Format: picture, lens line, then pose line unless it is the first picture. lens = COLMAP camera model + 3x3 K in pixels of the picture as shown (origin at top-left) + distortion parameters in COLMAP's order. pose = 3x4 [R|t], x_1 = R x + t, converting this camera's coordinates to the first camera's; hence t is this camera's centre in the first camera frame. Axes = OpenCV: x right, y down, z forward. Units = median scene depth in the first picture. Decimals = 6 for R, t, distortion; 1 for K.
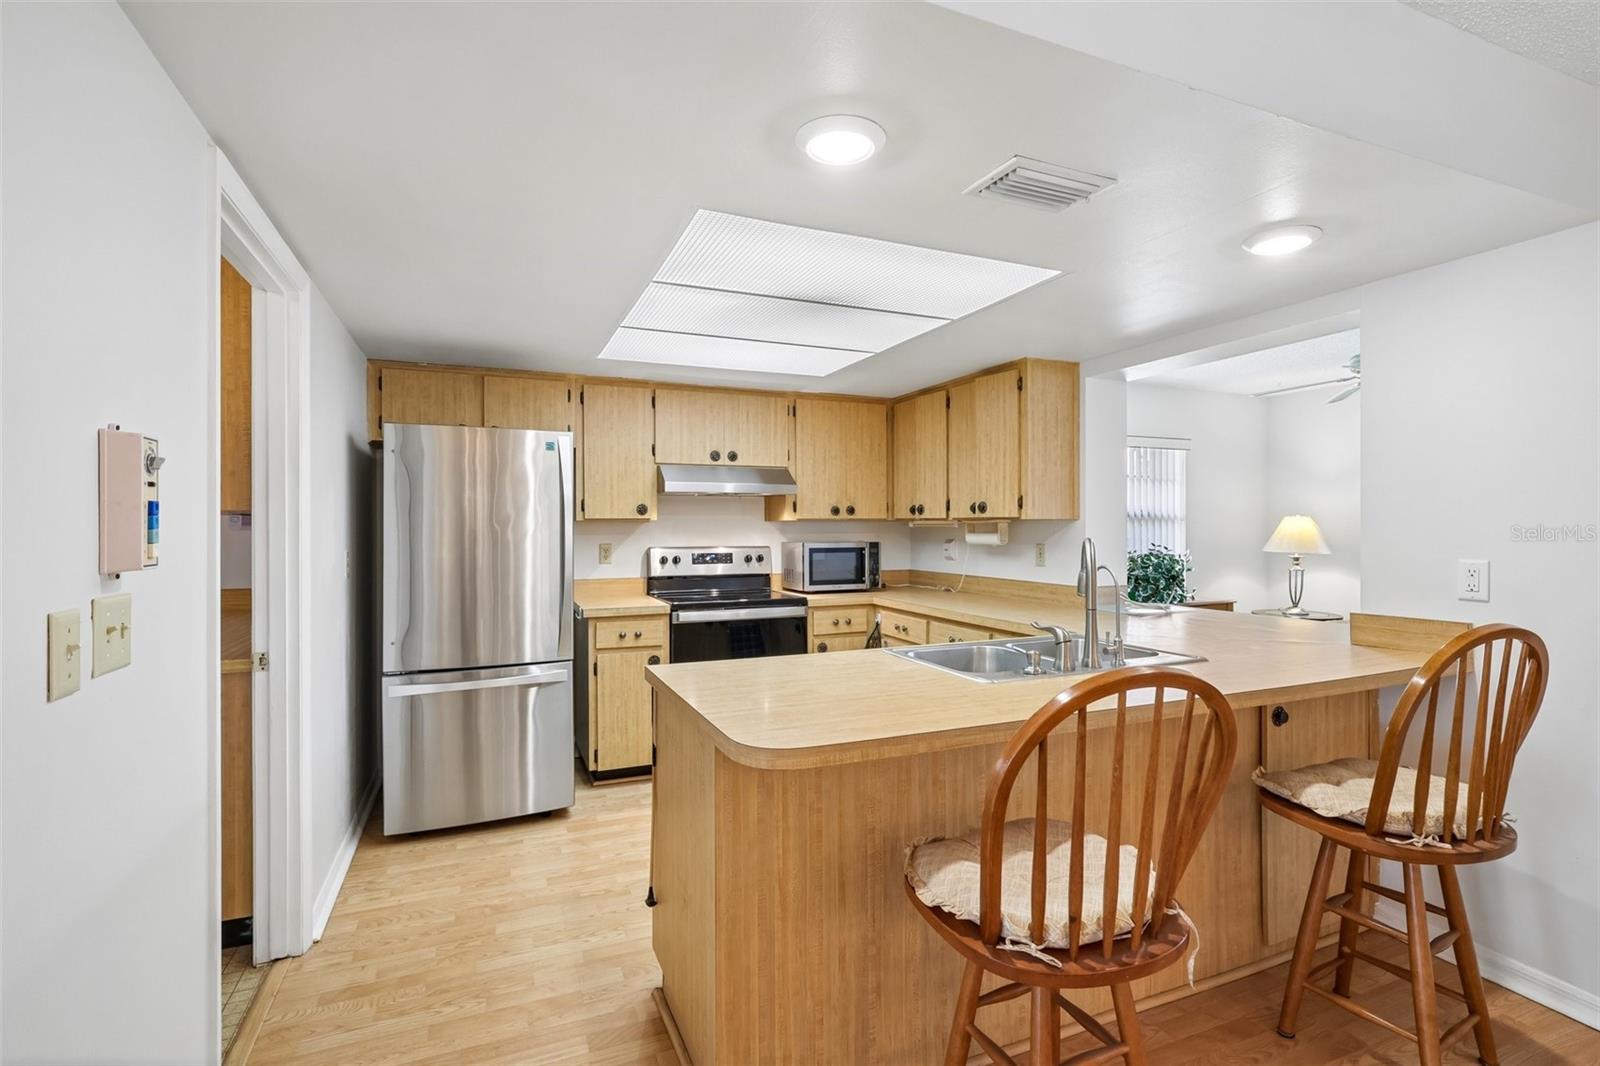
lens RADIAL K [[742.6, 0, 800.0], [0, 742.6, 527.2], [0, 0, 1]] dist [-0.000570, 0.000169]
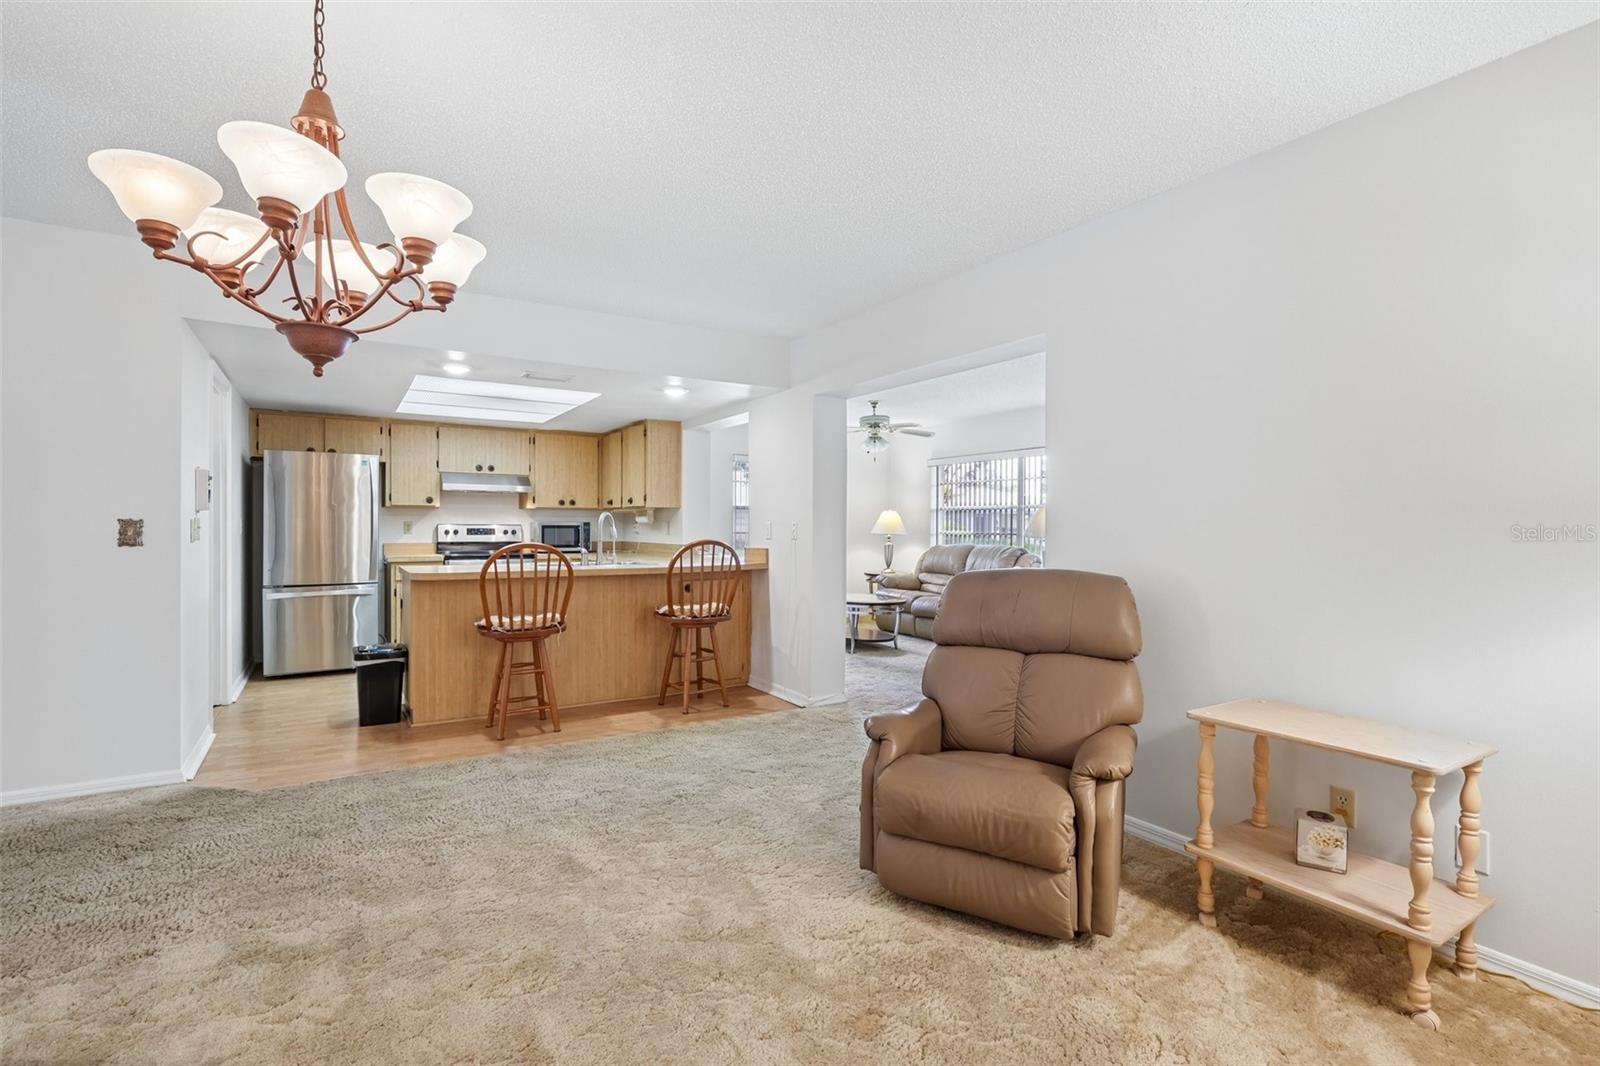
lens RADIAL K [[742.6, 0, 804.7], [0, 742.6, 526.2], [0, 0, 1]] dist [-0.000570, 0.000169]
pose [[0.986704, 0.005965, 0.162417, 0.327942], [-0.005496, 0.999979, -0.003342, 0.033970], [-0.162434, 0.002405, 0.986716, -0.729631]]
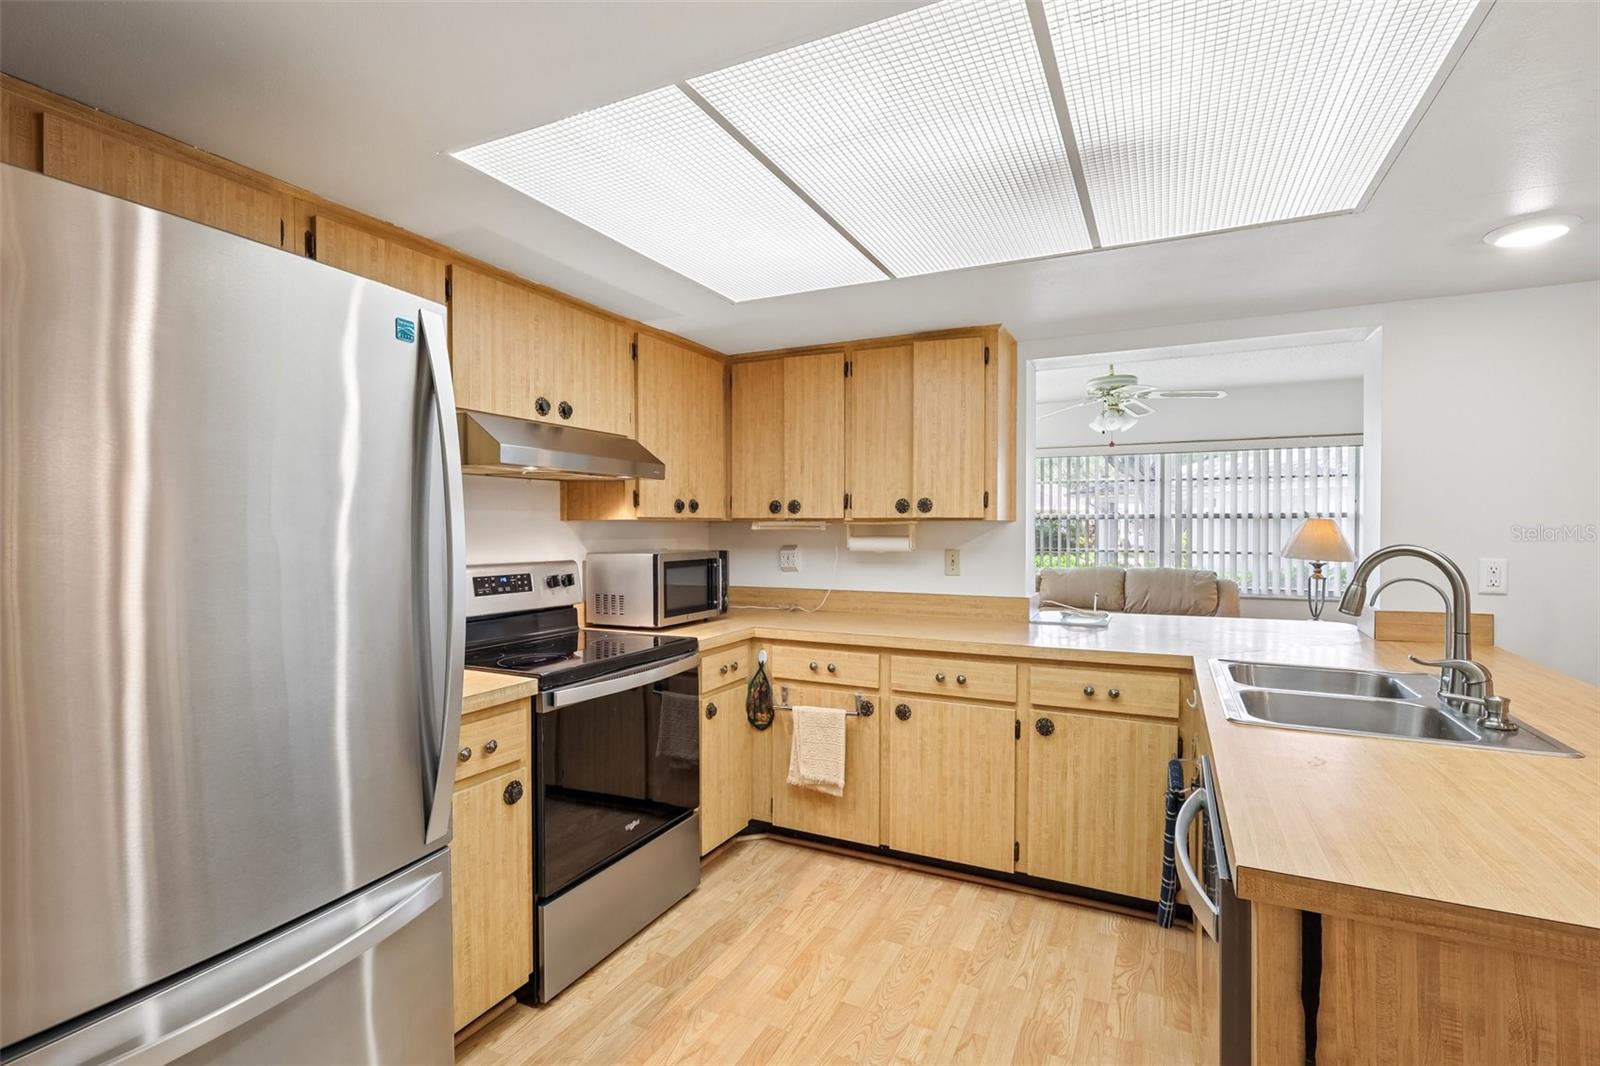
lens RADIAL K [[742.6, 0, 787.3], [0, 742.6, 537.0], [0, 0, 1]] dist [-0.000570, 0.000169]
pose [[0.758420, -0.007930, 0.651717, -0.345613], [0.000179, 0.999928, 0.011960, -0.001754], [-0.651766, -0.008954, 0.758368, 0.439450]]
